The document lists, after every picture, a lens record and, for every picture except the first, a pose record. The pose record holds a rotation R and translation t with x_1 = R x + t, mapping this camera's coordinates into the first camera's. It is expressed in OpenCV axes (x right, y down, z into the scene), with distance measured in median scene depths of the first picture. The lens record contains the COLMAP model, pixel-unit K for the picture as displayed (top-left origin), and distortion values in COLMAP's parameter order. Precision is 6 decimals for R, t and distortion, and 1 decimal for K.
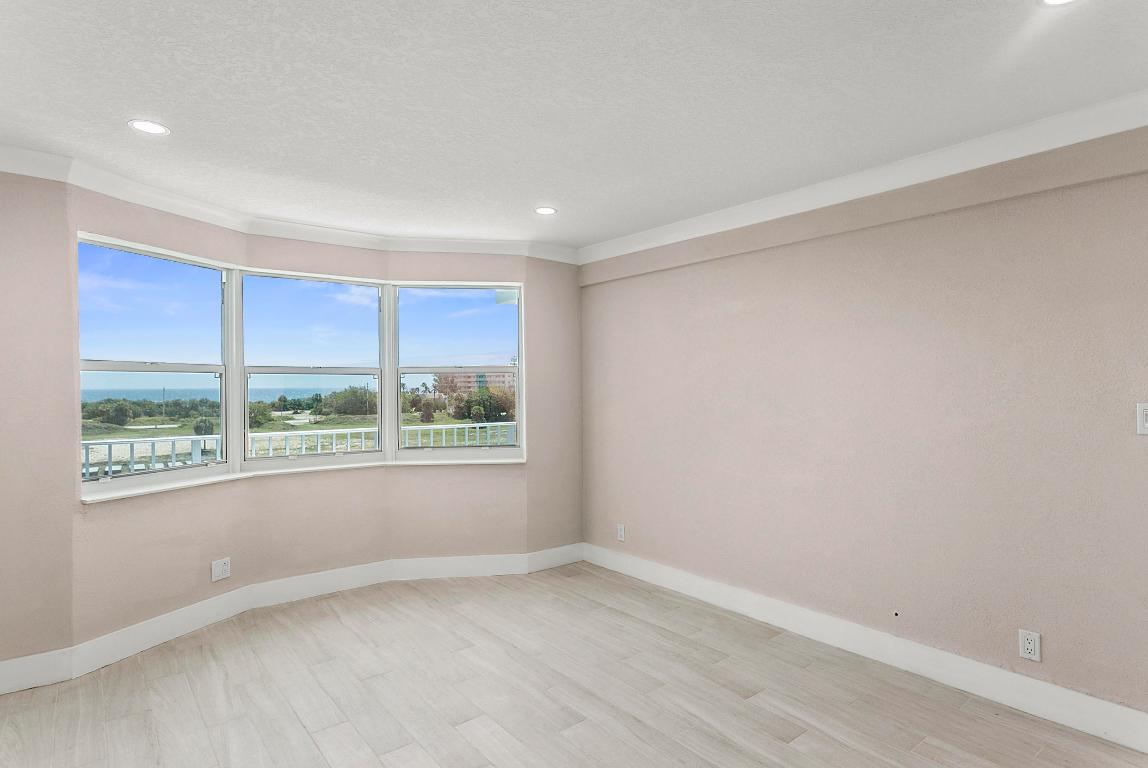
lens RADIAL K [[614.8, 0, 574.0], [0, 614.8, 384.0], [0, 0, 1]] dist [-0.005809, -0.000093]
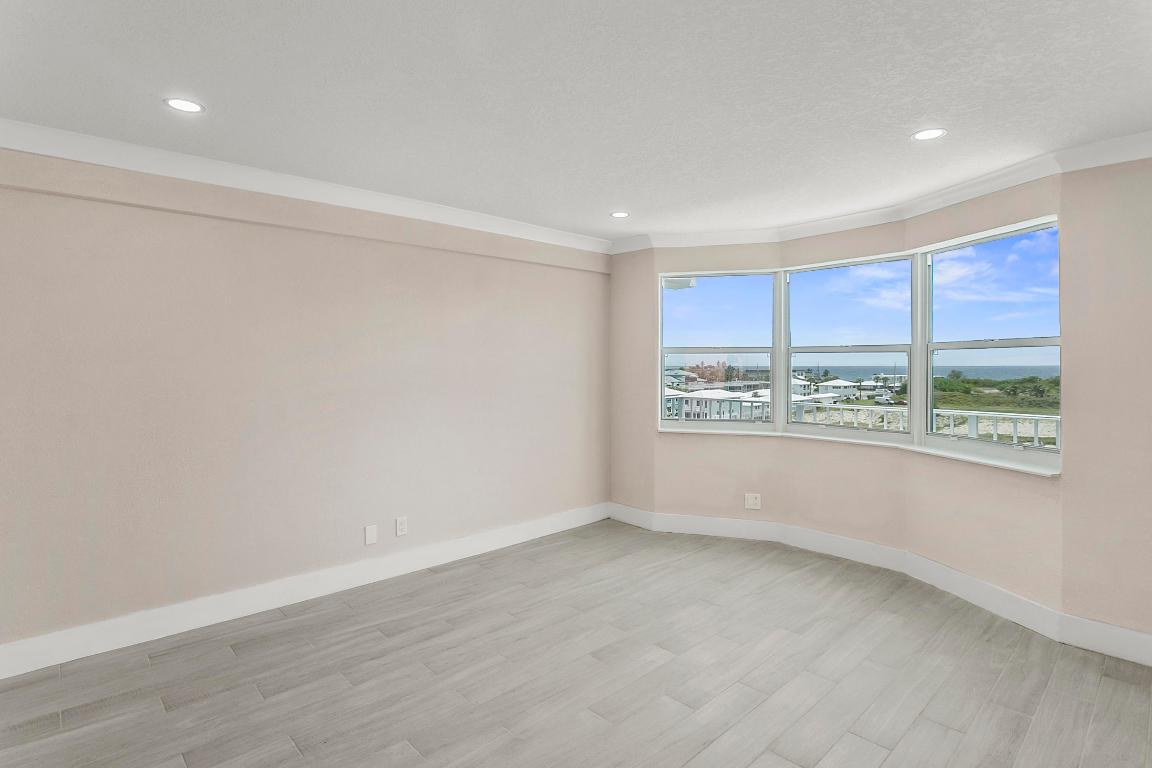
lens RADIAL K [[584.3, 0, 577.9], [0, 584.3, 356.5], [0, 0, 1]] dist [-0.000029, 0.000022]
pose [[0.081027, -0.005614, -0.996696, 0.528724], [-0.001546, 0.999982, -0.005758, -0.002172], [0.996711, 0.002007, 0.081017, 0.420994]]
